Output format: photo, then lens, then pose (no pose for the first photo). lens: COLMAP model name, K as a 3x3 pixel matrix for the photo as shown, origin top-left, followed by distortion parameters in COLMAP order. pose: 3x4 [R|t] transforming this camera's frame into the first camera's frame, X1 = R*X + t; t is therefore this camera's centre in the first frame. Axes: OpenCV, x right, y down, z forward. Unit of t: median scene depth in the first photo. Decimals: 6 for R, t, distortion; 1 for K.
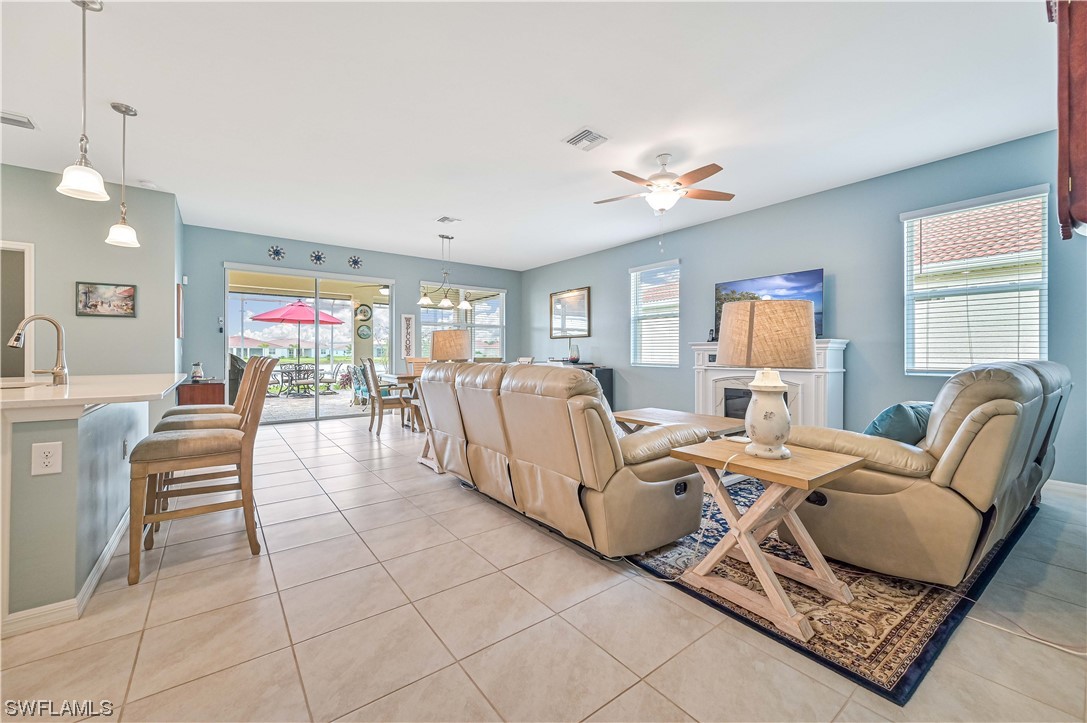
lens RADIAL K [[430.1, 0, 546.2], [0, 430.1, 354.1], [0, 0, 1]] dist [-0.001604, -0.000028]
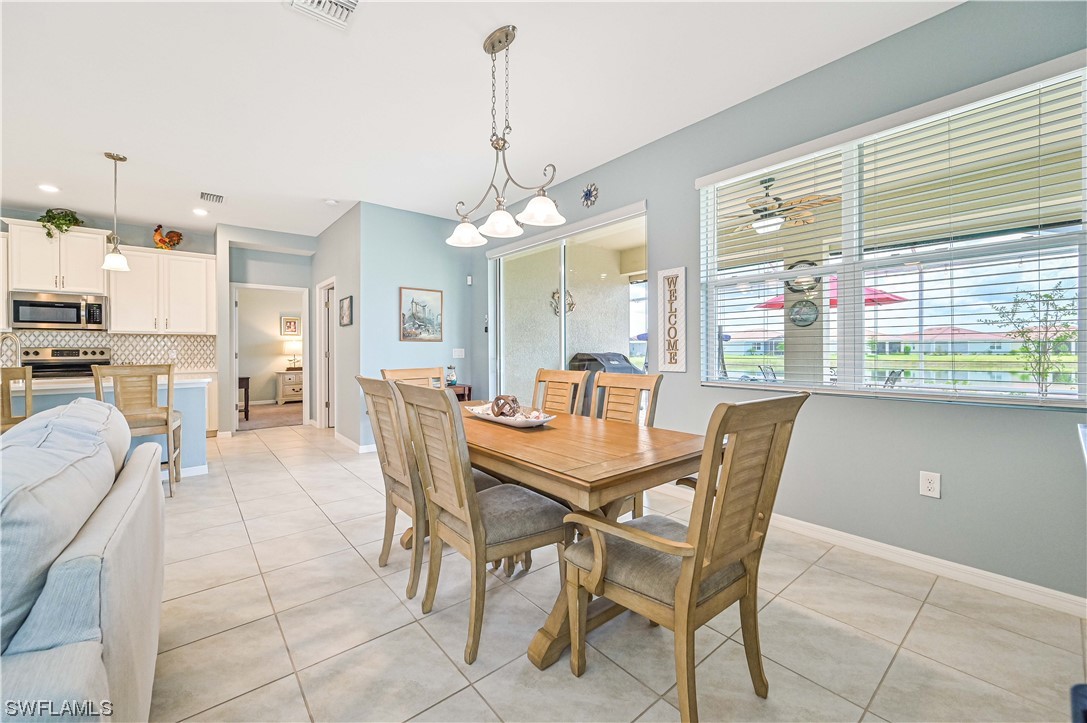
lens RADIAL K [[430.1, 0, 546.3], [0, 430.1, 350.8], [0, 0, 1]] dist [-0.001604, -0.000028]
pose [[0.044055, 0.002276, -0.999027, 0.137438], [0.002073, 0.999995, 0.002369, -0.014058], [0.999027, -0.002175, 0.044050, 1.090846]]
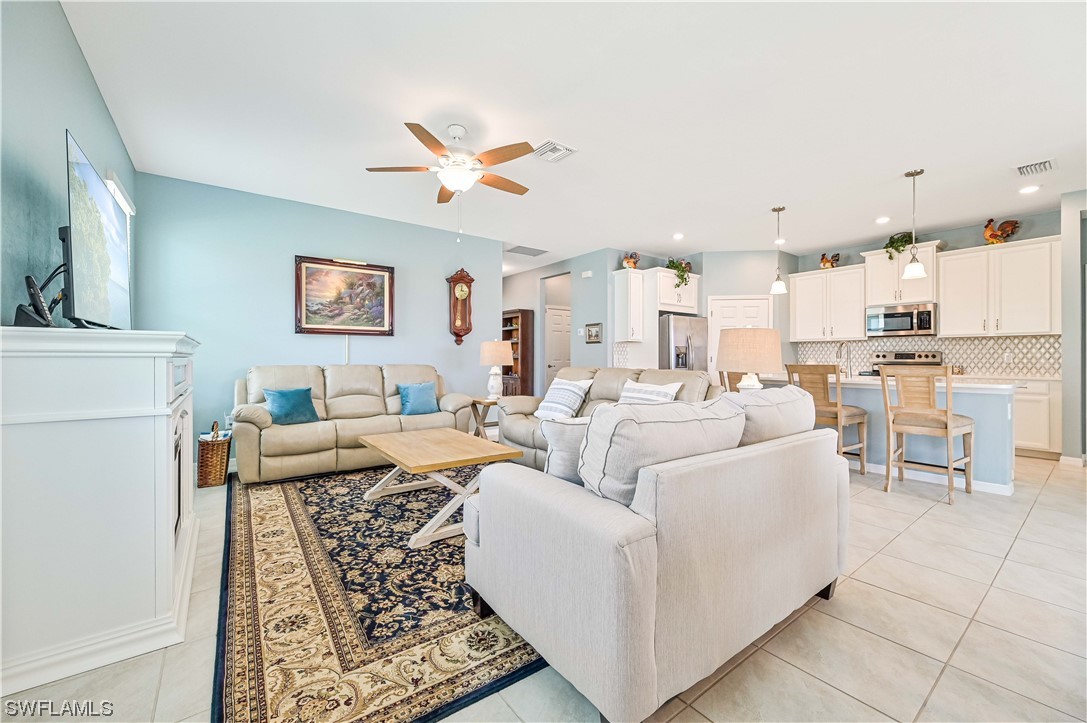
lens RADIAL K [[430.1, 0, 547.9], [0, 430.1, 357.0], [0, 0, 1]] dist [-0.001604, -0.000028]
pose [[-0.999985, -0.000659, 0.005419, 0.057848], [-0.000653, 0.999999, 0.001133, -0.008183], [-0.005420, 0.001130, -0.999985, 1.167610]]
